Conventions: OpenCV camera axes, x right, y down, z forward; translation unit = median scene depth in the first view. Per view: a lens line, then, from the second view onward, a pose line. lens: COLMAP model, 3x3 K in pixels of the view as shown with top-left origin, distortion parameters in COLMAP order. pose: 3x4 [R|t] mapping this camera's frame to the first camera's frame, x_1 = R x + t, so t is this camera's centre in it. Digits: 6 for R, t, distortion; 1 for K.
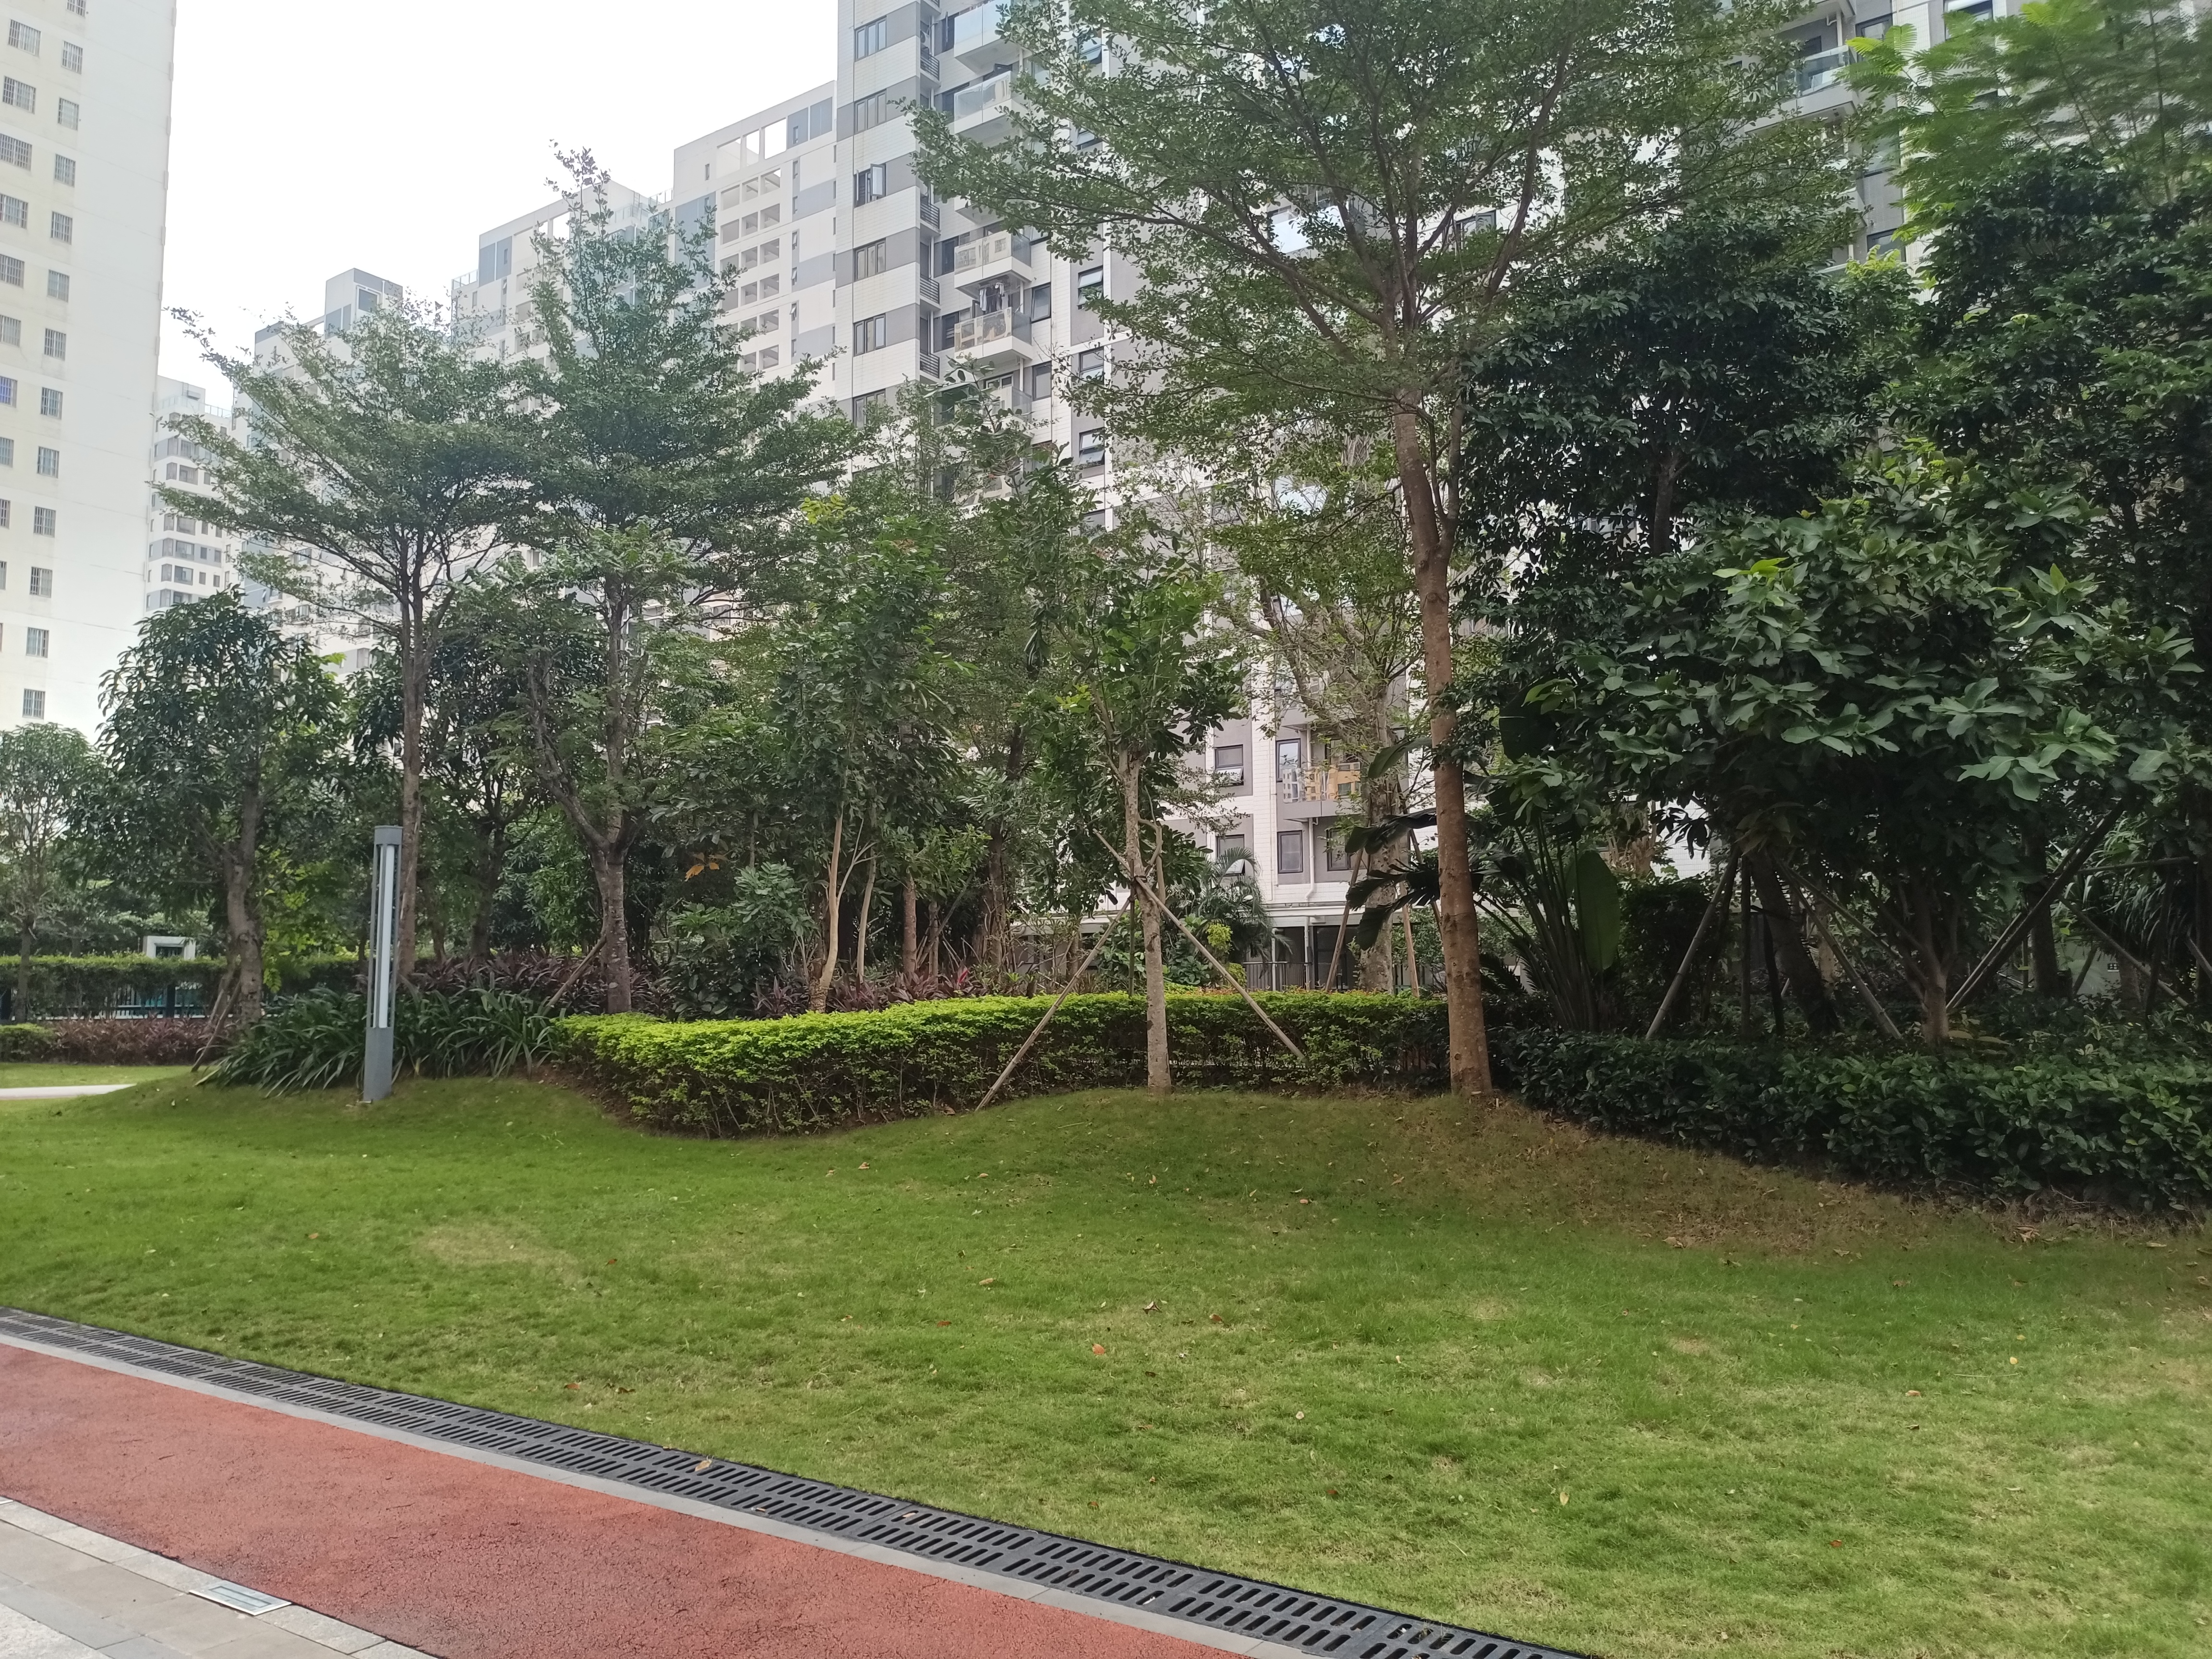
lens RADIAL K [[1629.8, 0, 1107.7], [0, 1629.8, 833.3], [0, 0, 1]] dist [0.006003, 0.003202]
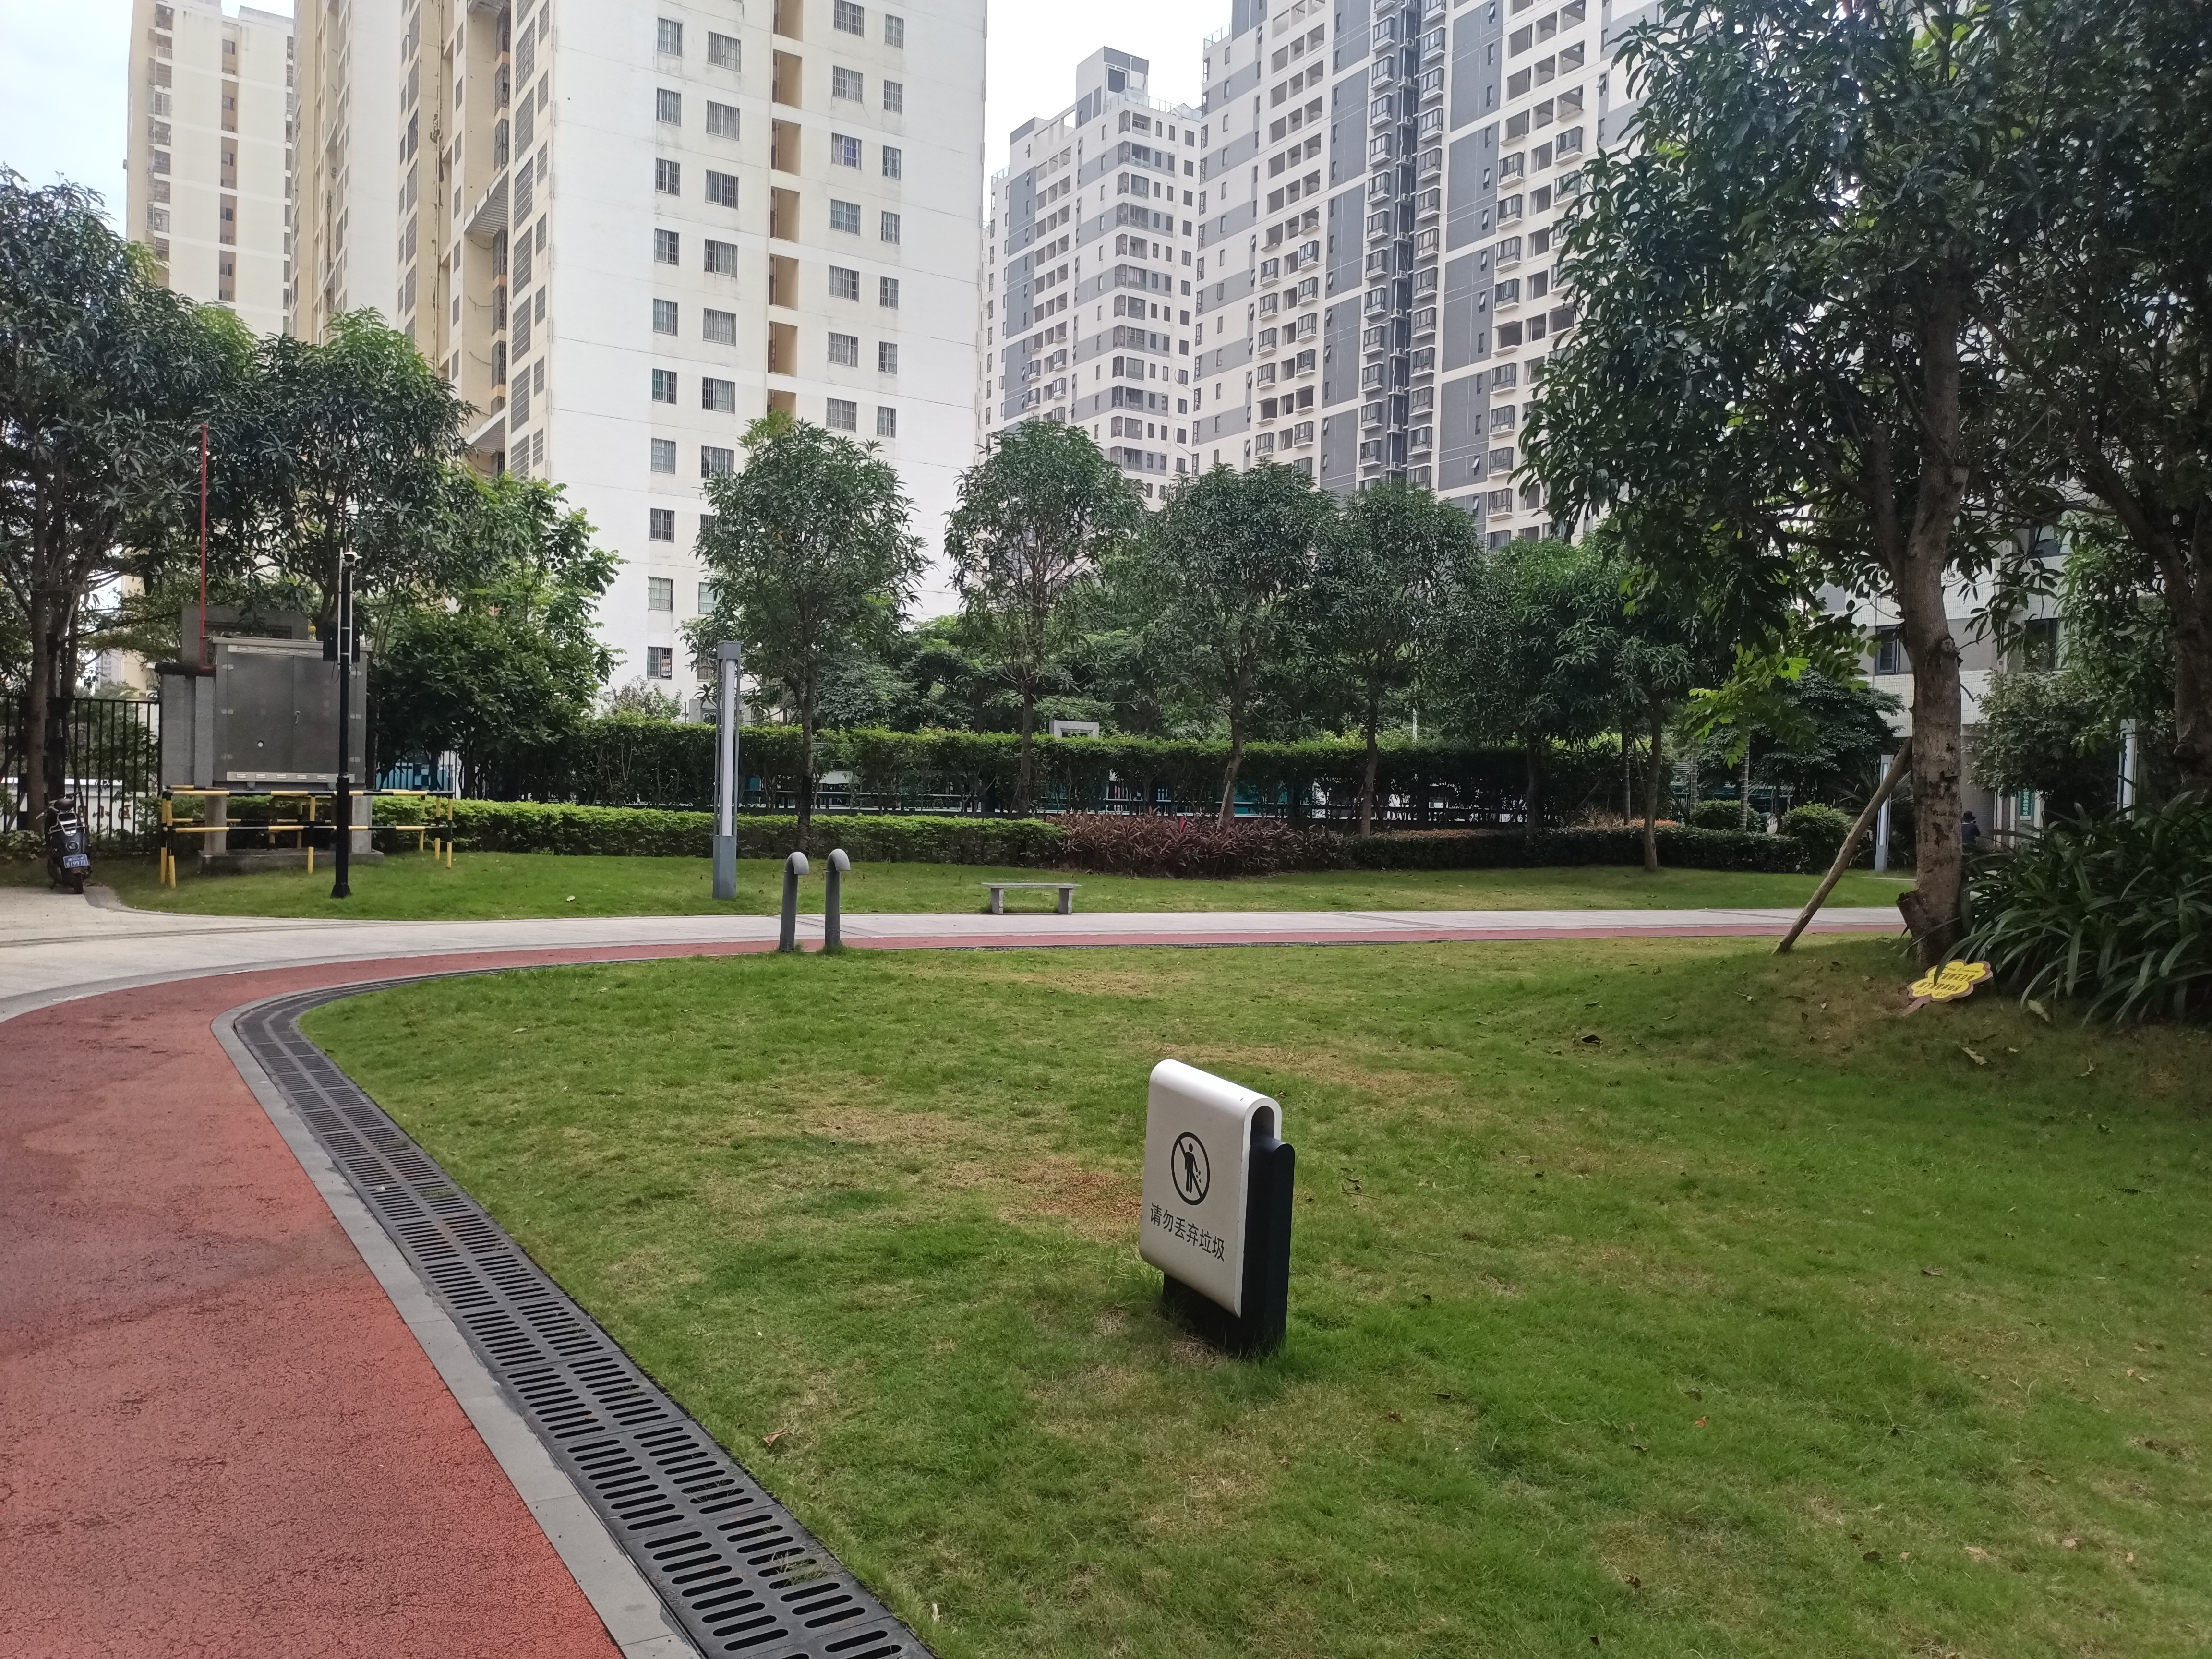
lens RADIAL K [[1629.8, 0, 1104.9], [0, 1629.8, 828.4], [0, 0, 1]] dist [0.006003, 0.003202]
pose [[0.920553, 0.029803, -0.389478, -0.154064], [0.014294, 0.993847, 0.109834, 0.017328], [0.390355, -0.106675, 0.914463, 0.145711]]
